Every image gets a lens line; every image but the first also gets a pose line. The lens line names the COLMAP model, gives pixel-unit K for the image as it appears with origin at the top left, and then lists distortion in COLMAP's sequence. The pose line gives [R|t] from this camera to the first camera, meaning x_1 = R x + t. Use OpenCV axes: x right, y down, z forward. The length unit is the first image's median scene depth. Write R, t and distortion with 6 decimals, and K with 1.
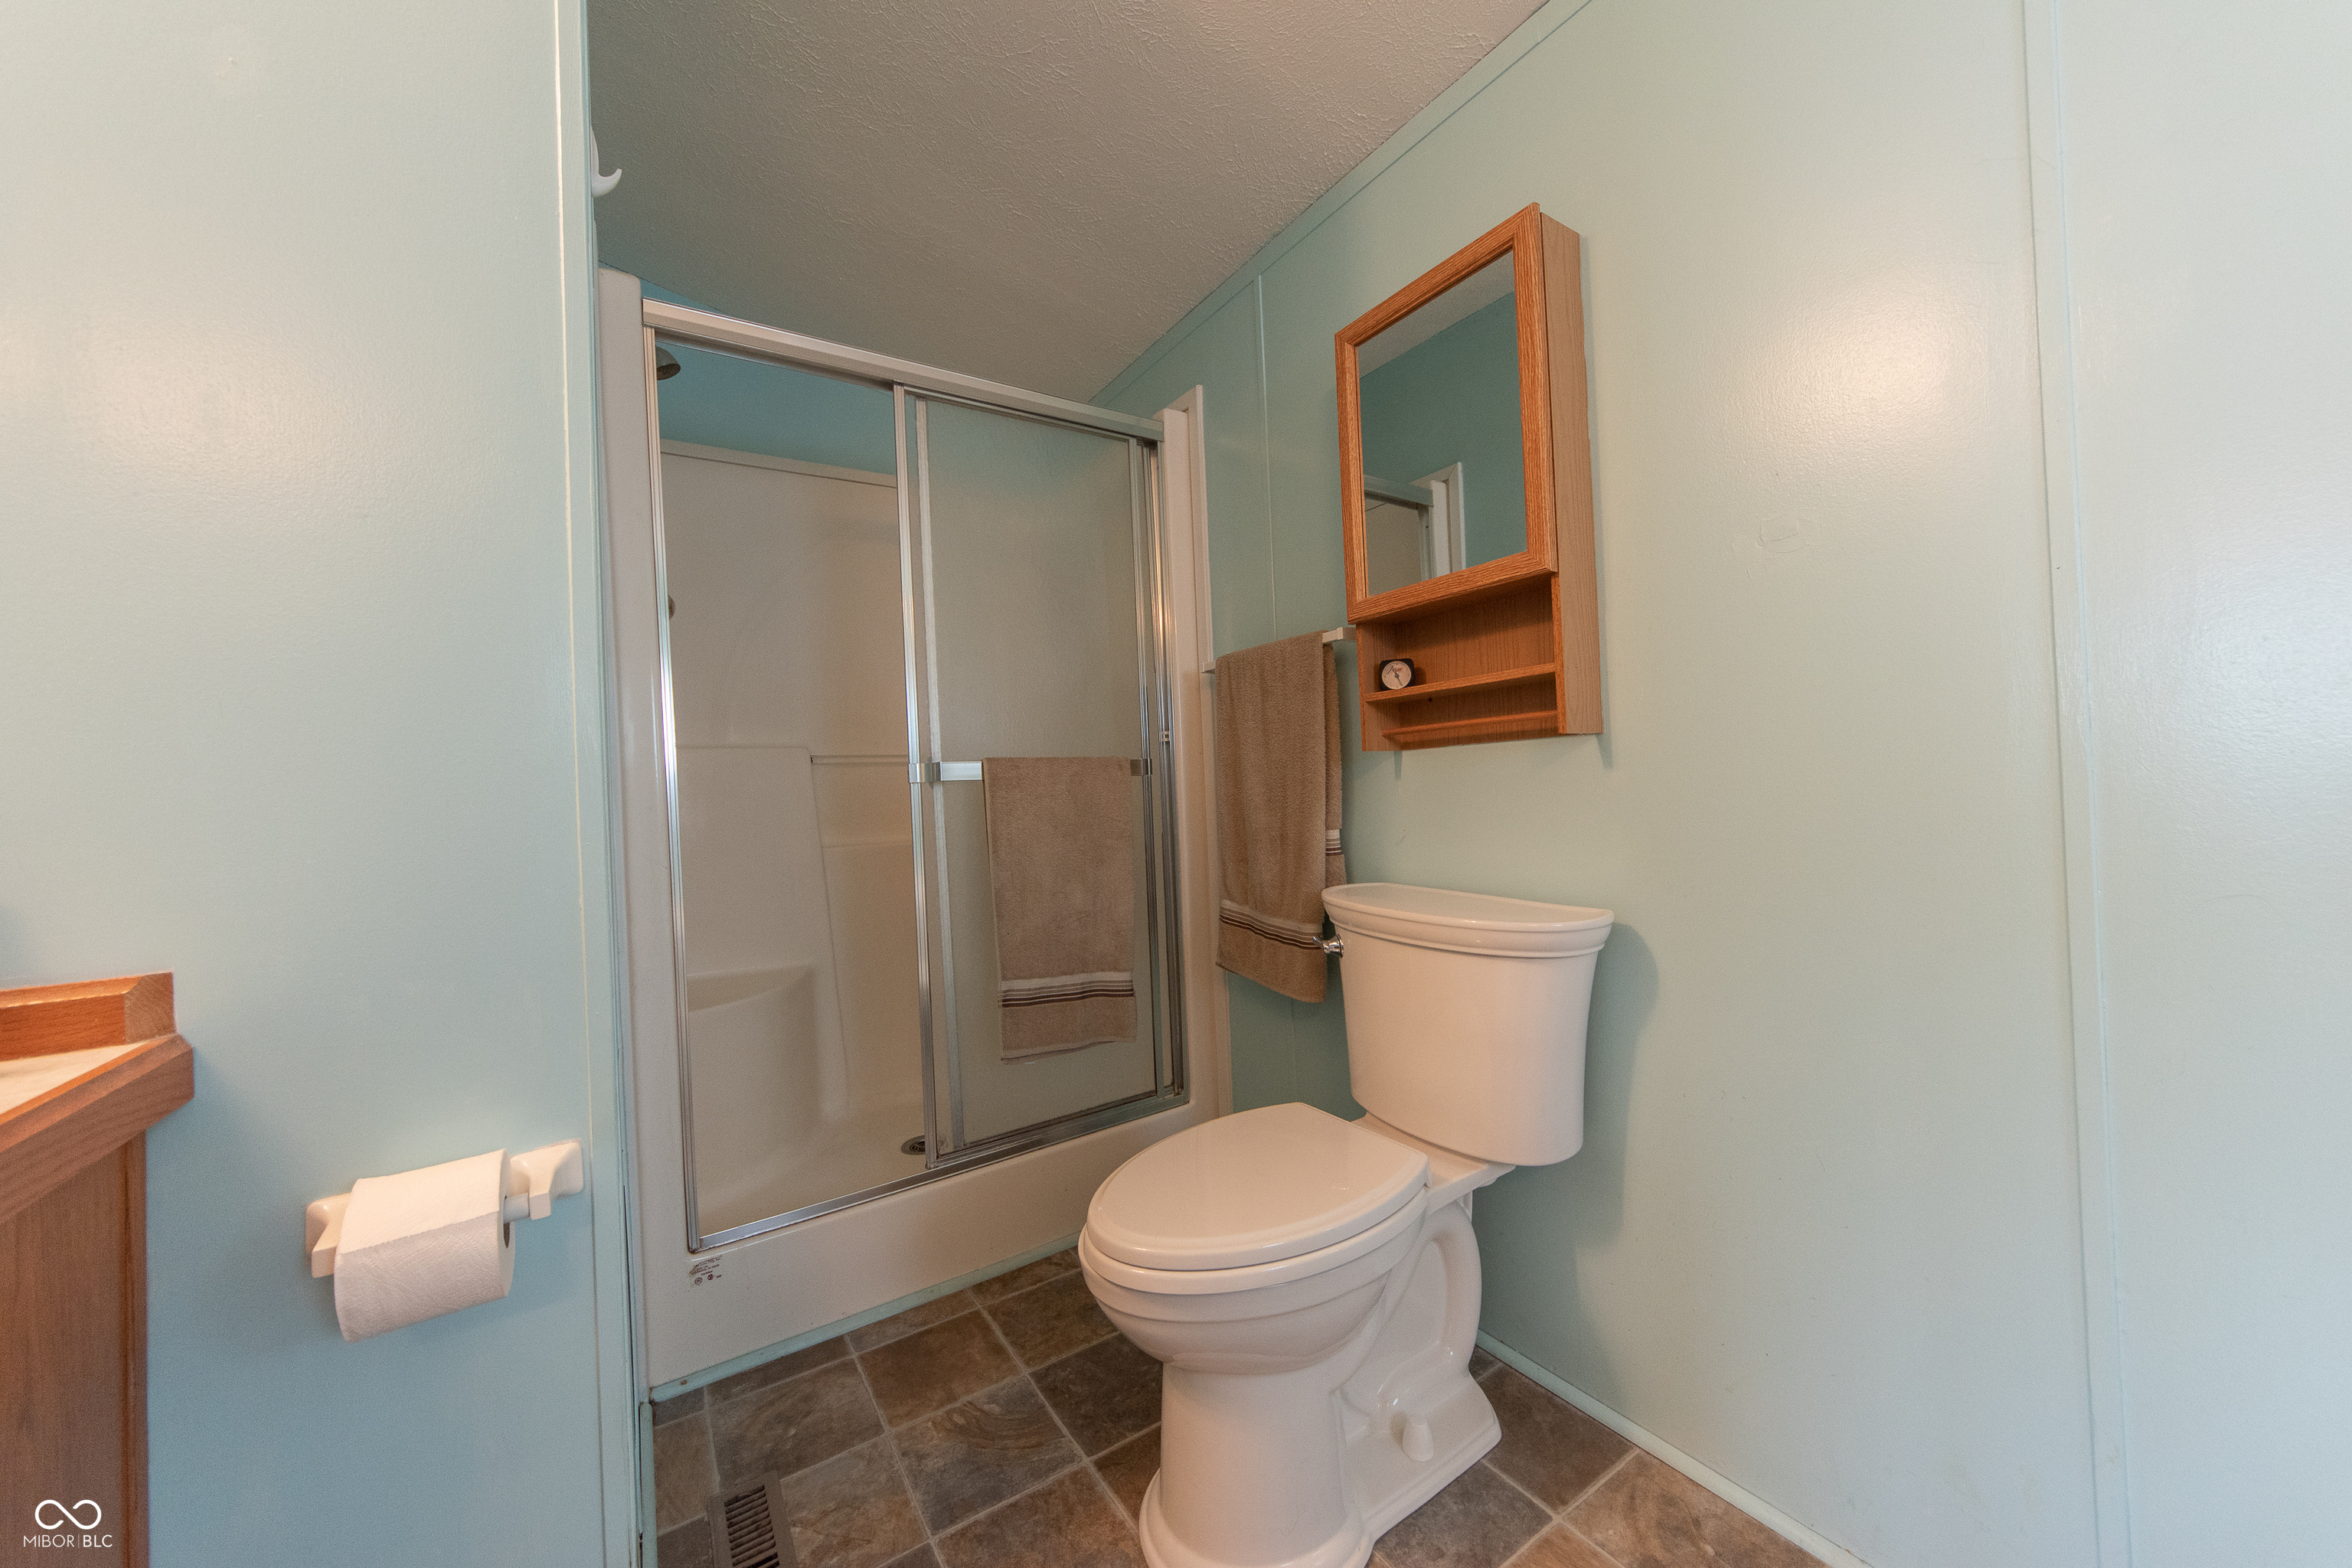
lens RADIAL K [[845.2, 0, 1176.0], [0, 845.2, 784.0], [0, 0, 1]] dist [0.001356, -0.000214]
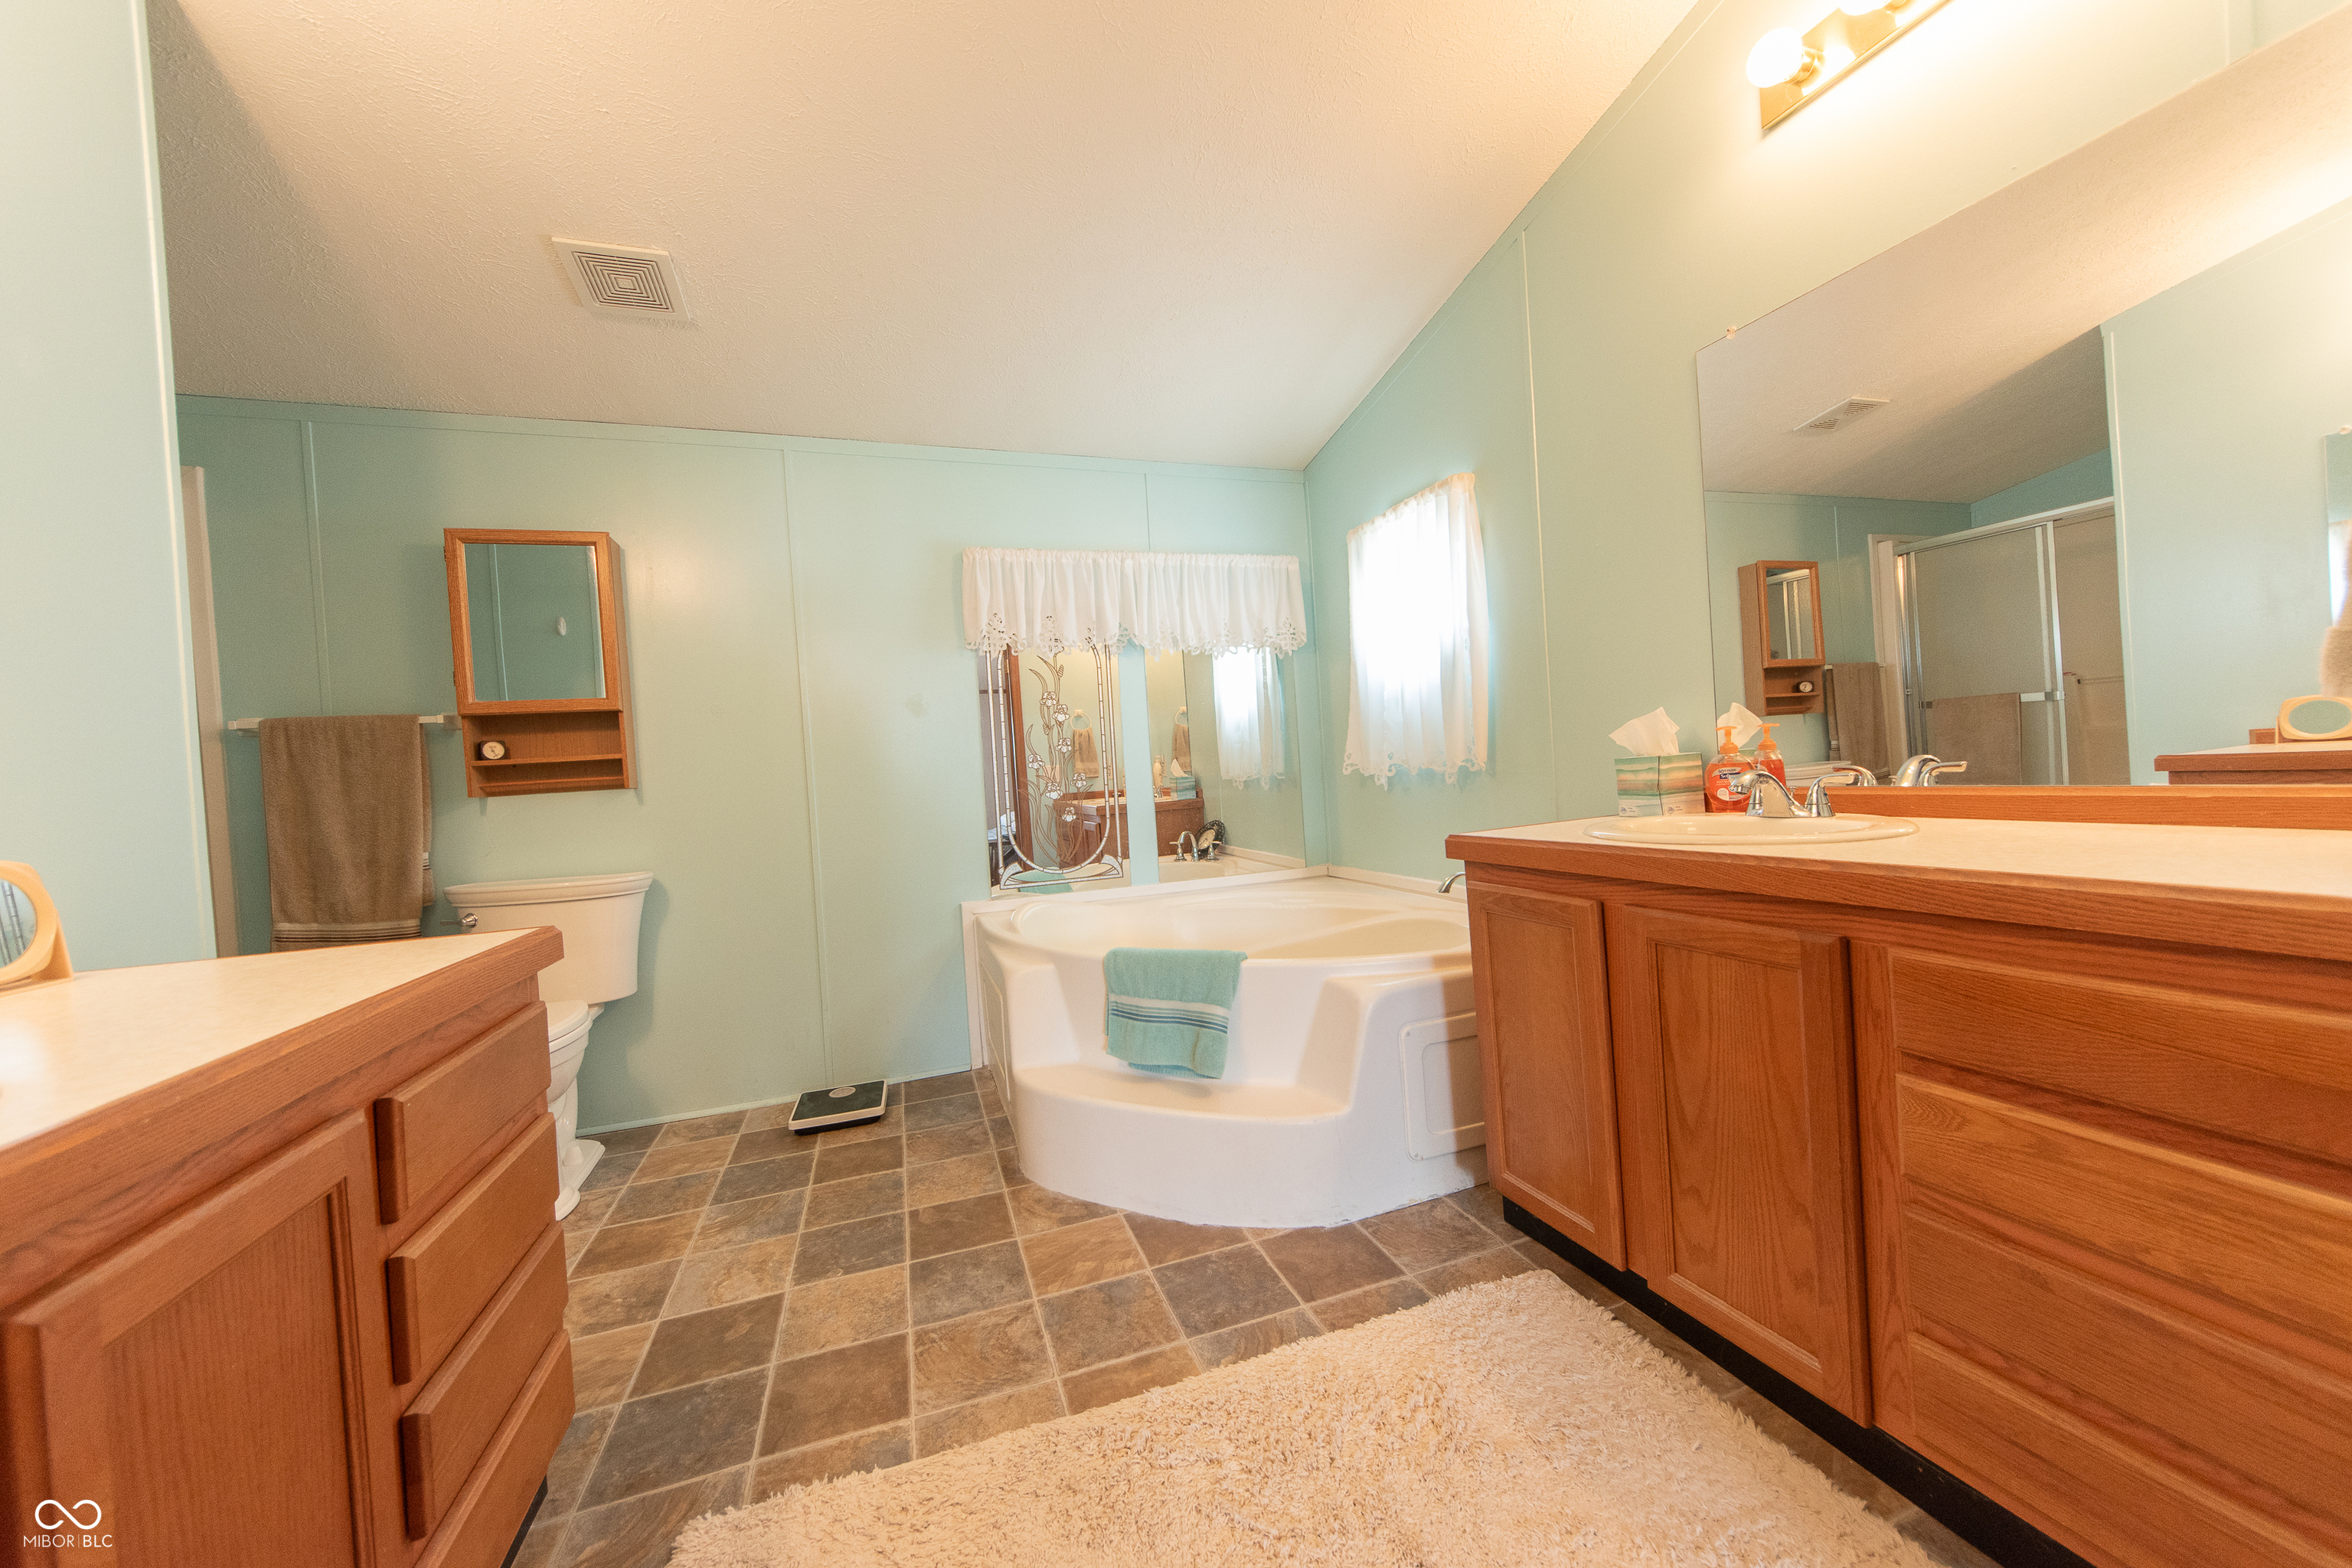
lens RADIAL K [[845.2, 0, 1176.0], [0, 845.2, 784.0], [0, 0, 1]] dist [0.001356, -0.000214]
pose [[0.246927, 0.014875, 0.968920, -0.944966], [0.048988, 0.998412, -0.027812, 0.042493], [-0.967795, 0.054333, 0.245806, -0.631021]]
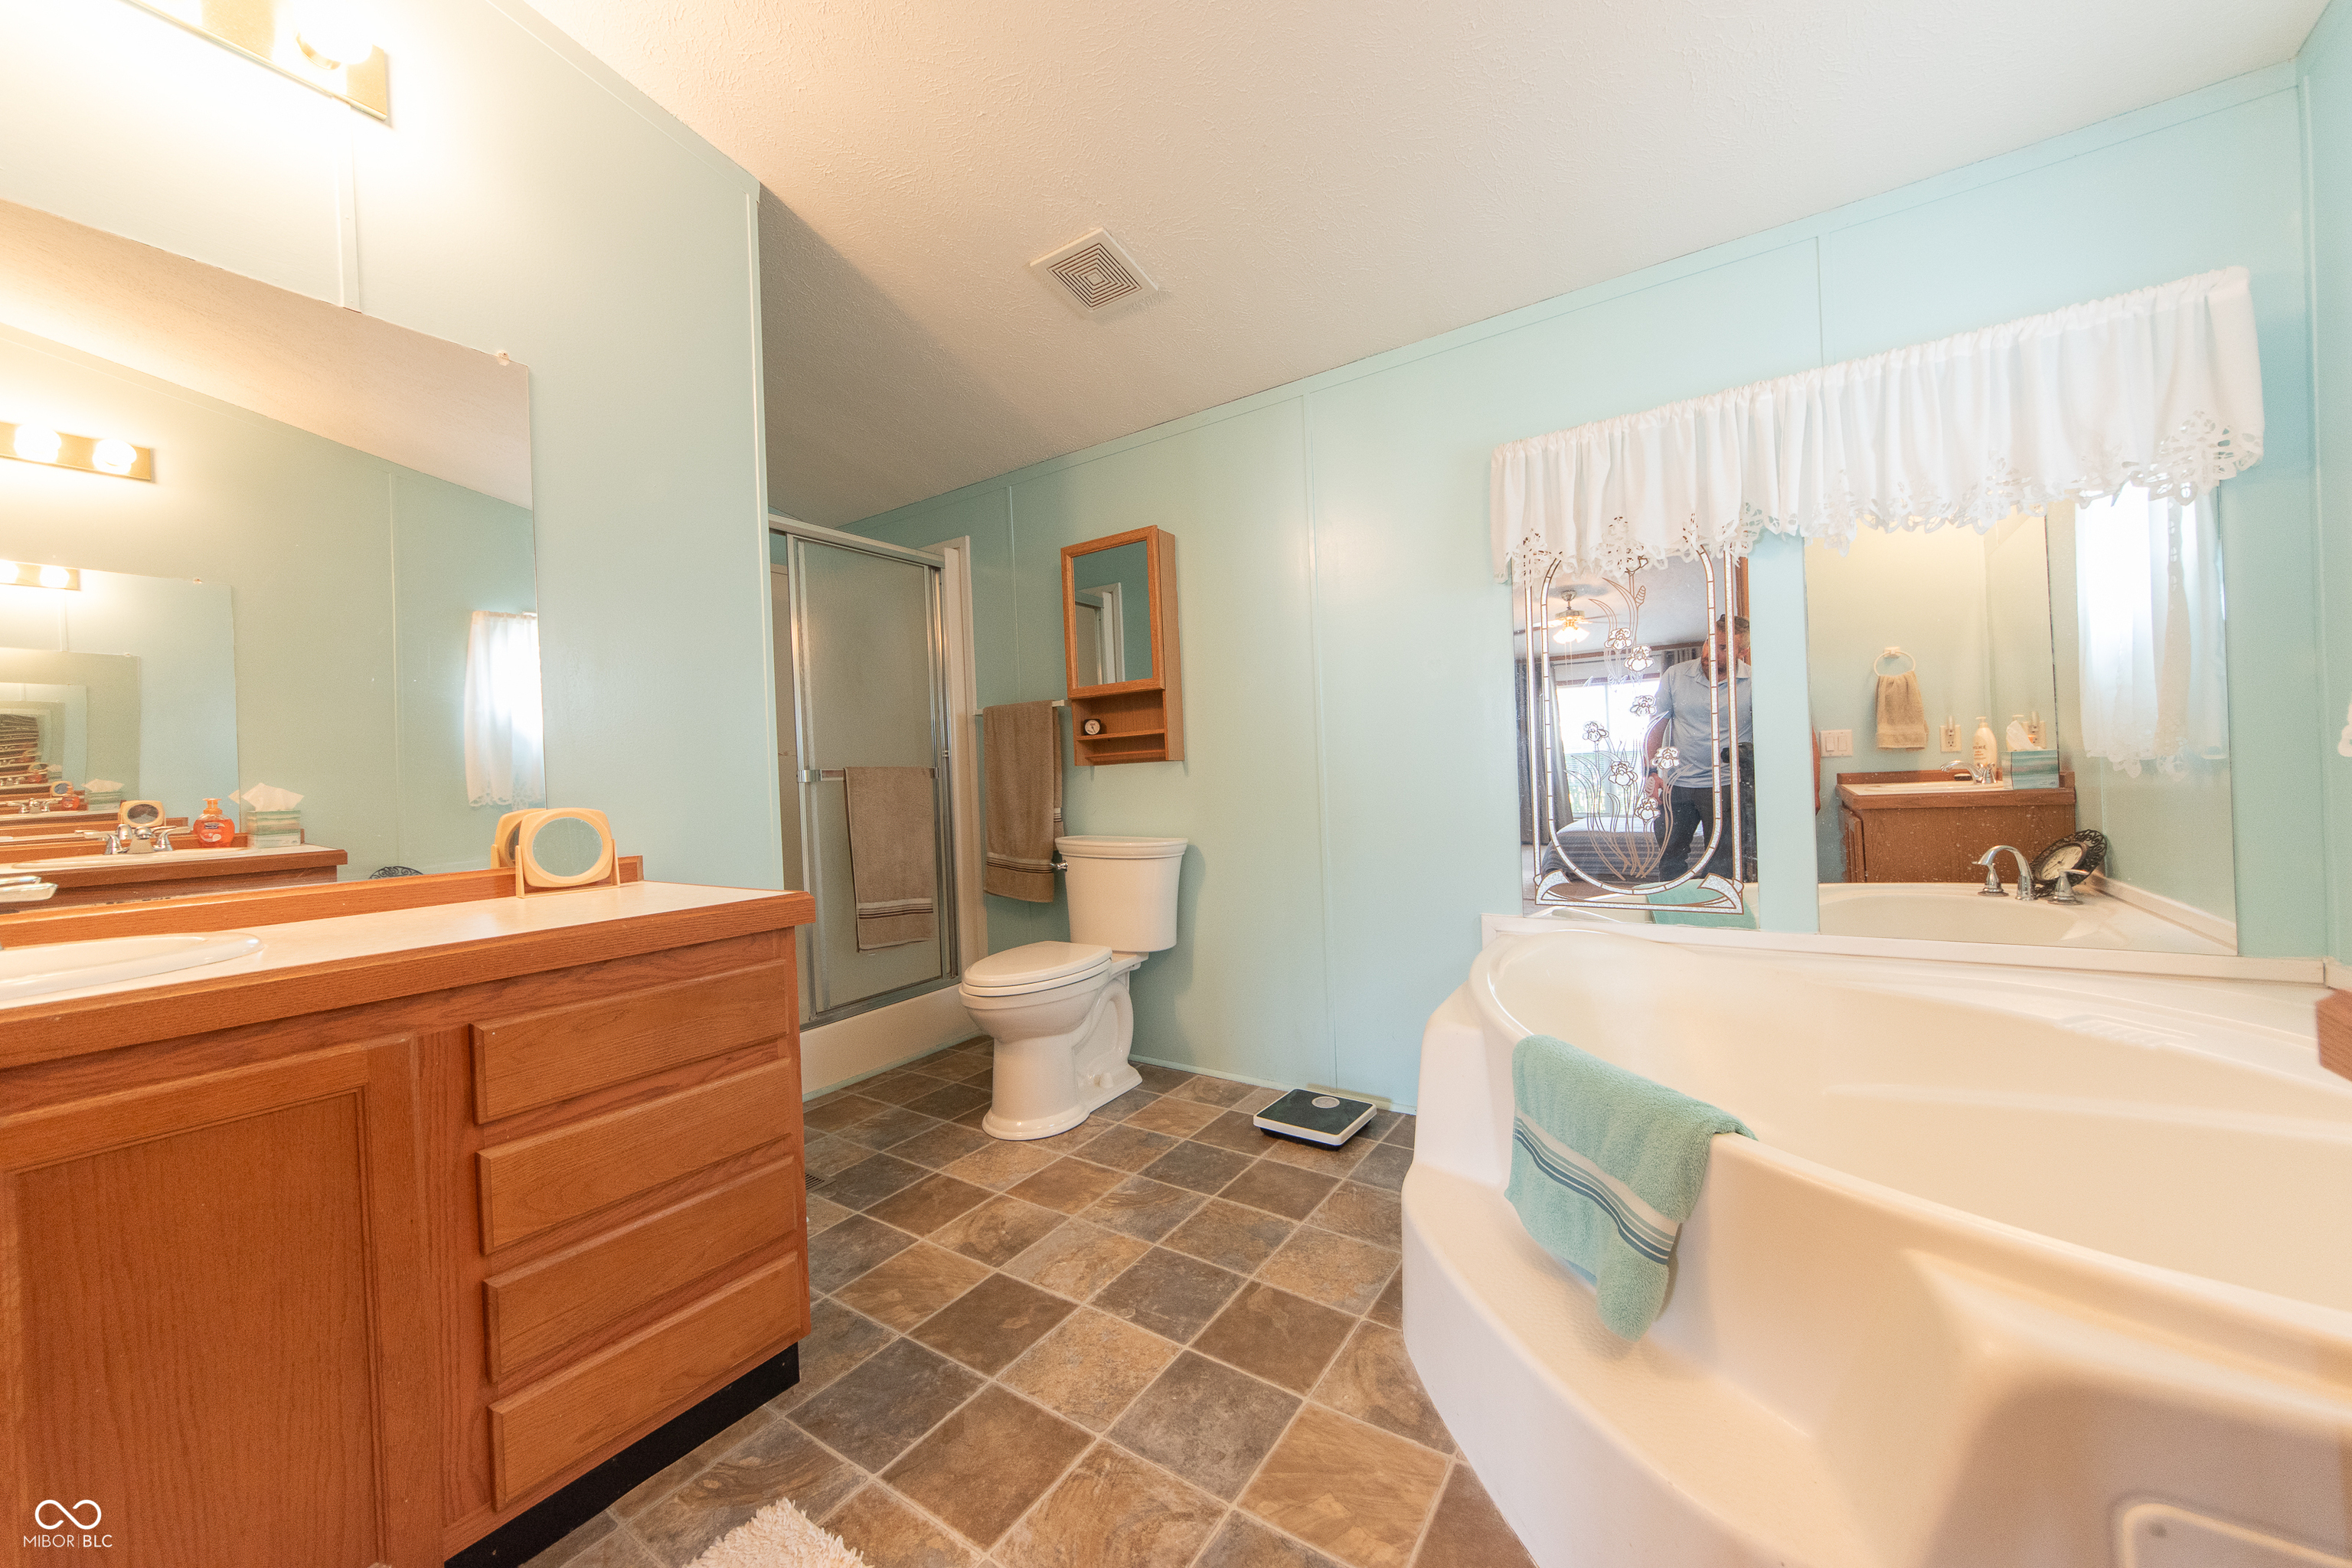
lens RADIAL K [[845.2, 0, 1176.0], [0, 845.2, 784.0], [0, 0, 1]] dist [0.001356, -0.000214]
pose [[0.921405, 0.000497, 0.388604, -0.305447], [0.001436, 0.999988, -0.004685, 0.011910], [-0.388602, 0.004875, 0.921393, -0.834626]]
